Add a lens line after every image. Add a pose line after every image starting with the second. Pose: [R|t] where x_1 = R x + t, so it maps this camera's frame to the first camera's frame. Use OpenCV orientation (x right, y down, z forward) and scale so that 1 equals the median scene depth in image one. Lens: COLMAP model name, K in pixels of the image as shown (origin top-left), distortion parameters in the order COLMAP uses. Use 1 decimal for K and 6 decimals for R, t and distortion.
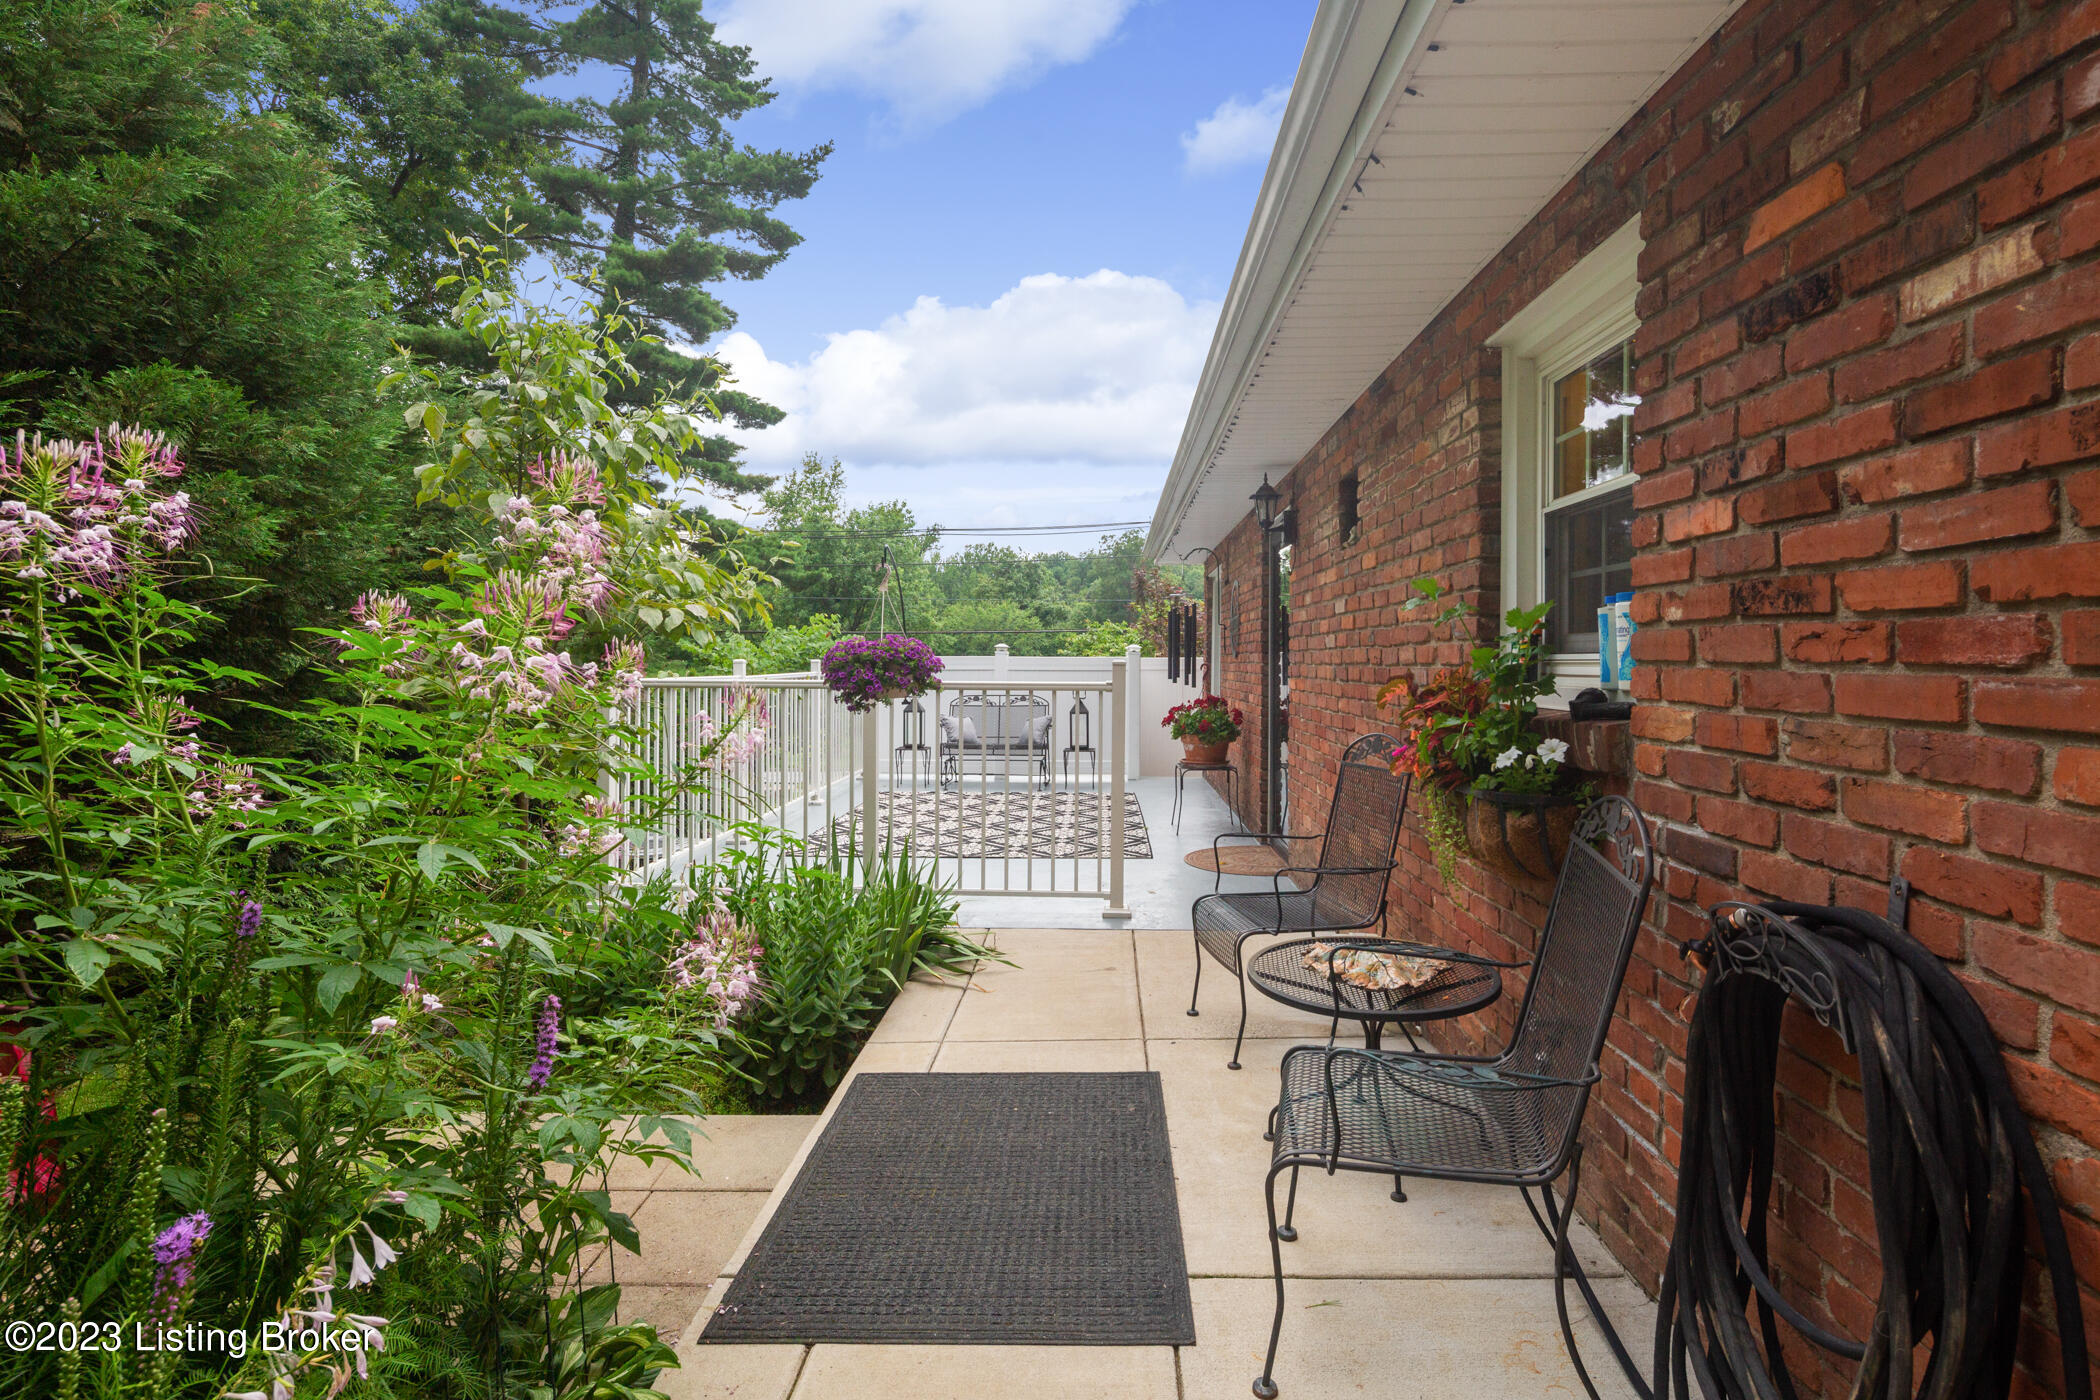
lens RADIAL K [[1041.2, 0, 1053.6], [0, 1041.2, 666.3], [0, 0, 1]] dist [0.001110, -0.000233]
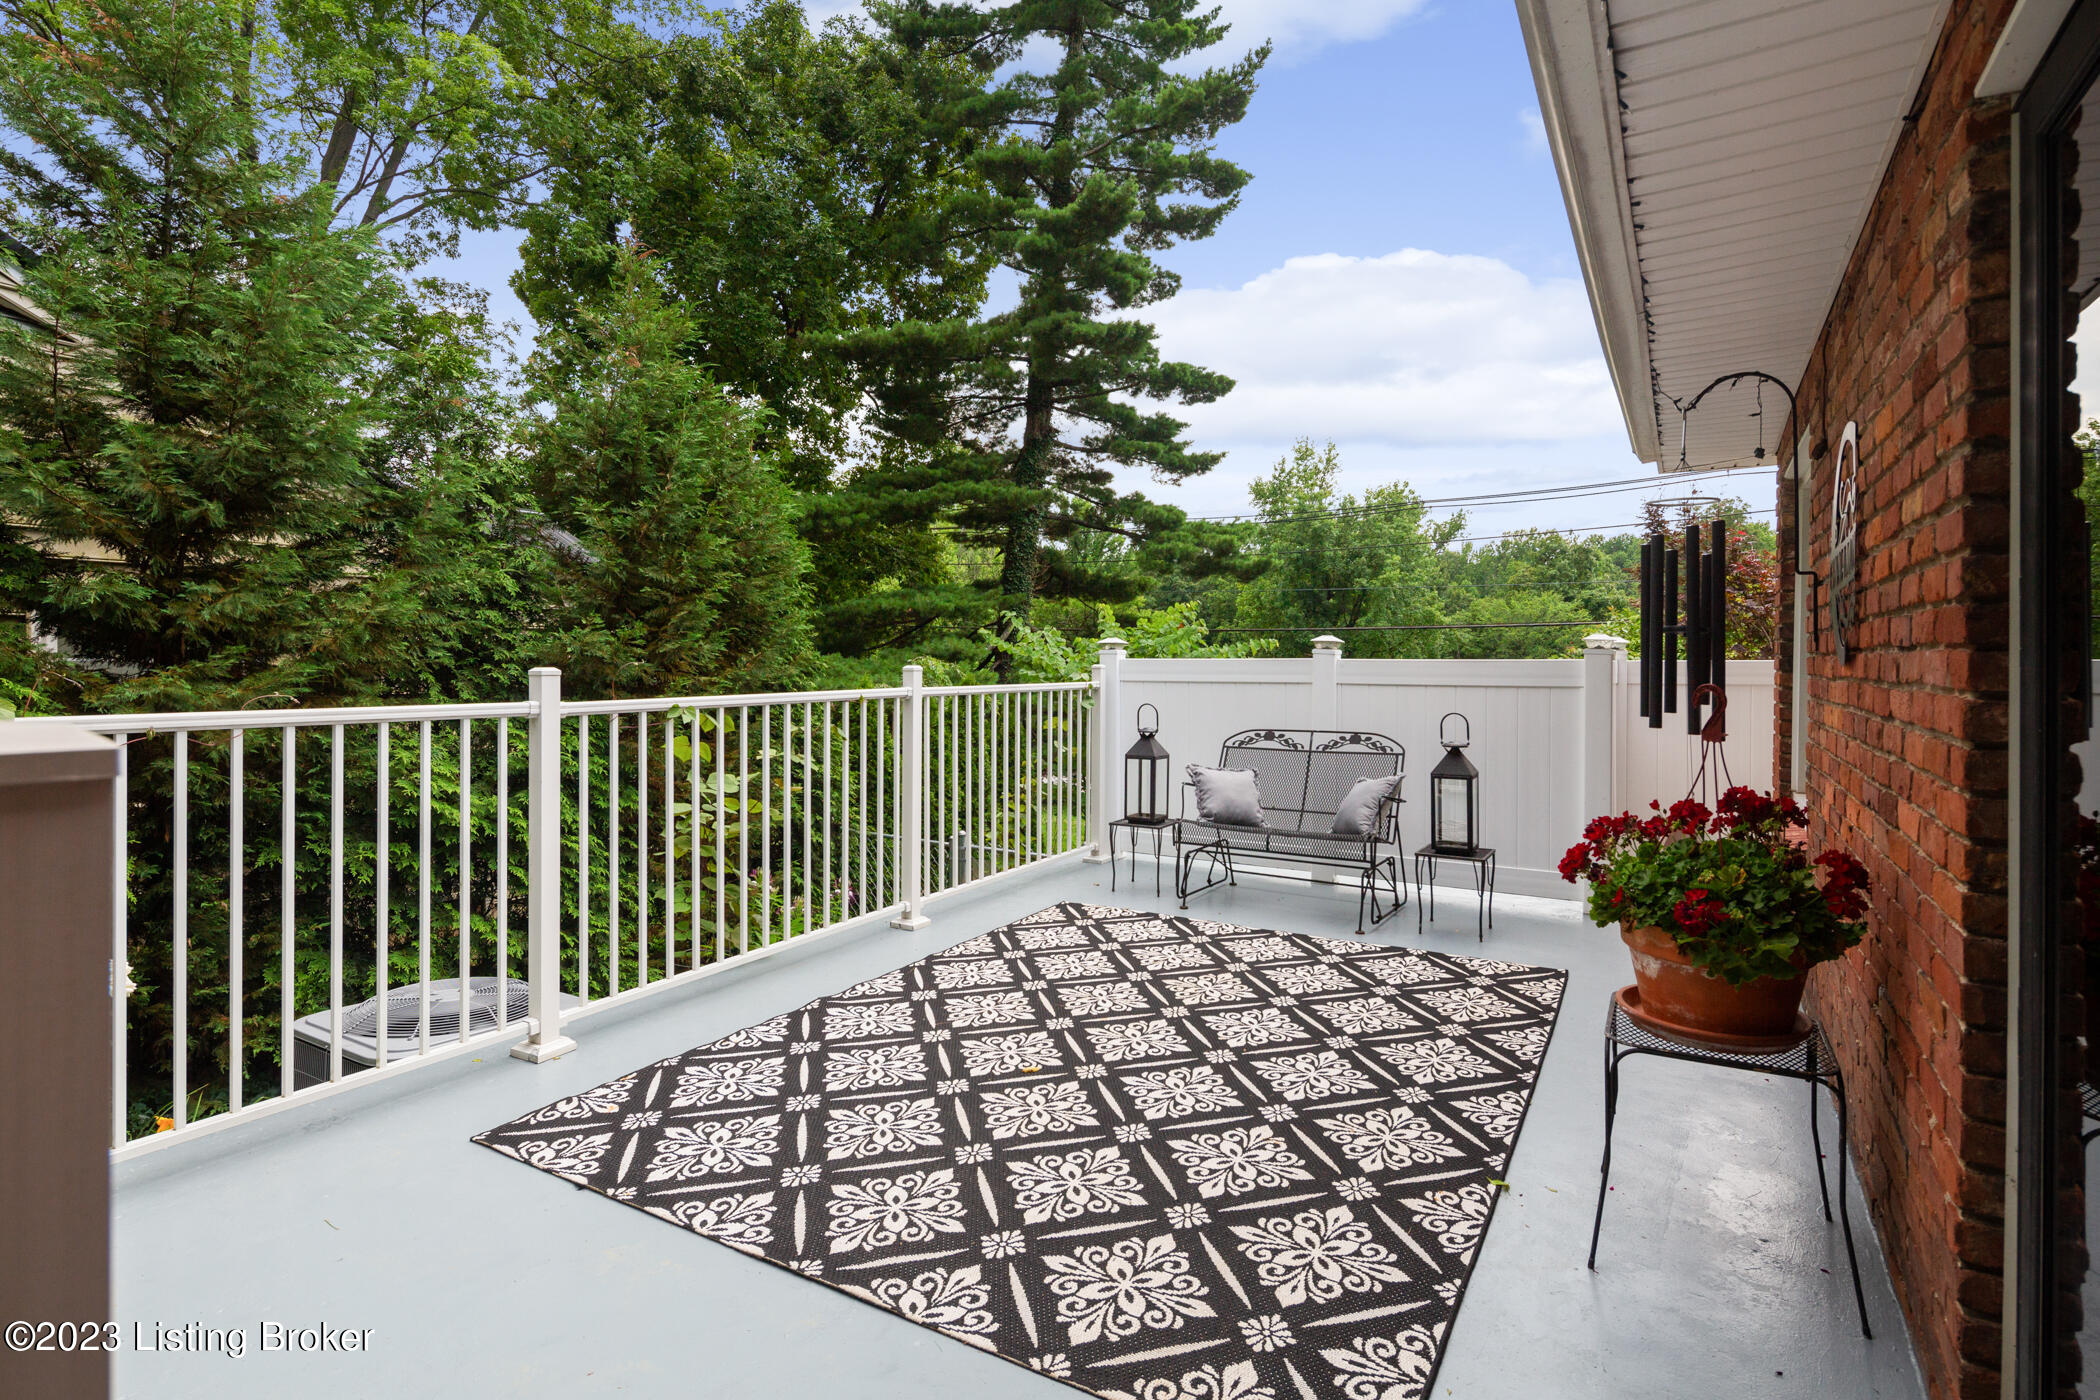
lens RADIAL K [[1041.2, 0, 1053.6], [0, 1041.2, 666.3], [0, 0, 1]] dist [0.001110, -0.000233]
pose [[0.878545, 0.001431, -0.477657, 0.030151], [-0.001596, 0.999999, 0.000060, -0.001885], [0.477657, 0.000710, 0.878546, 0.160278]]
